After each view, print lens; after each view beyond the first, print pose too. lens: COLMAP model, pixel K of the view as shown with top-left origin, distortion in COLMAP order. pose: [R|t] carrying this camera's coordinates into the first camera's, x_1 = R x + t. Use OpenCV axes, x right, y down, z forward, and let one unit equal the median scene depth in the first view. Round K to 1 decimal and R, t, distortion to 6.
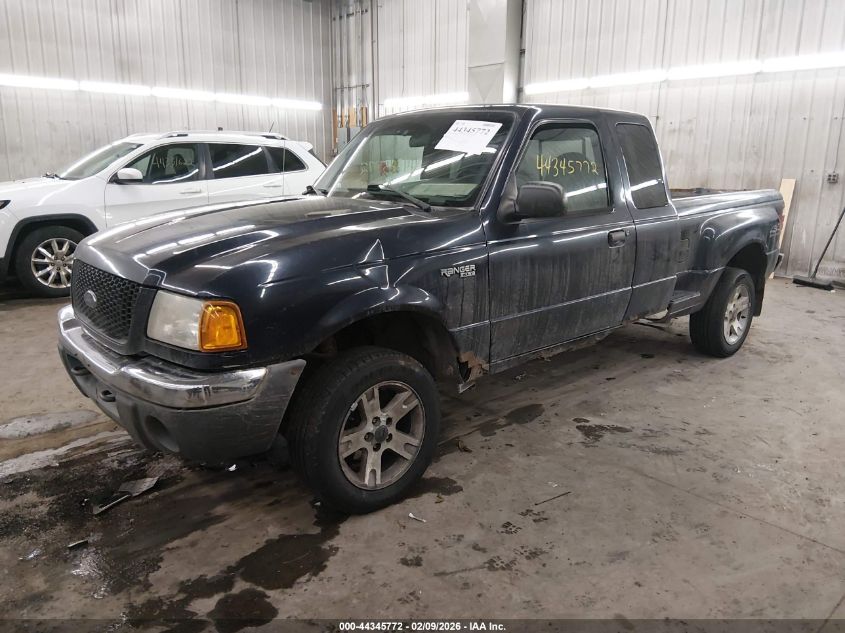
lens RADIAL K [[651.2, 0, 422.5], [0, 651.2, 316.5], [0, 0, 1]] dist [0.007253, -0.041773]
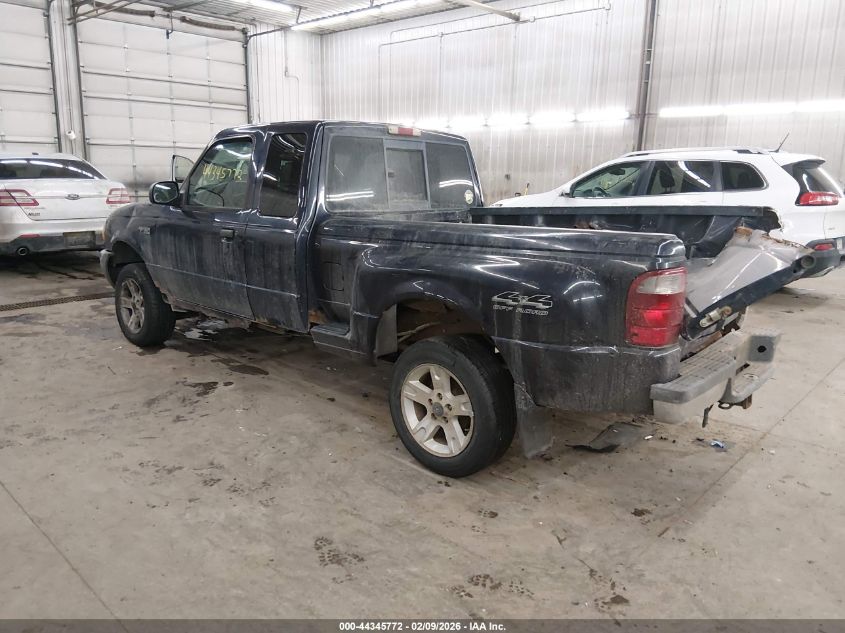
lens RADIAL K [[643.3, 0, 435.4], [0, 643.3, 298.0], [0, 0, 1]] dist [-0.006903, -0.041893]
pose [[0.107788, 0.193398, -0.975181, 1.473507], [-0.237813, 0.957435, 0.163593, -0.295682], [0.965312, 0.214278, 0.149193, 1.187031]]
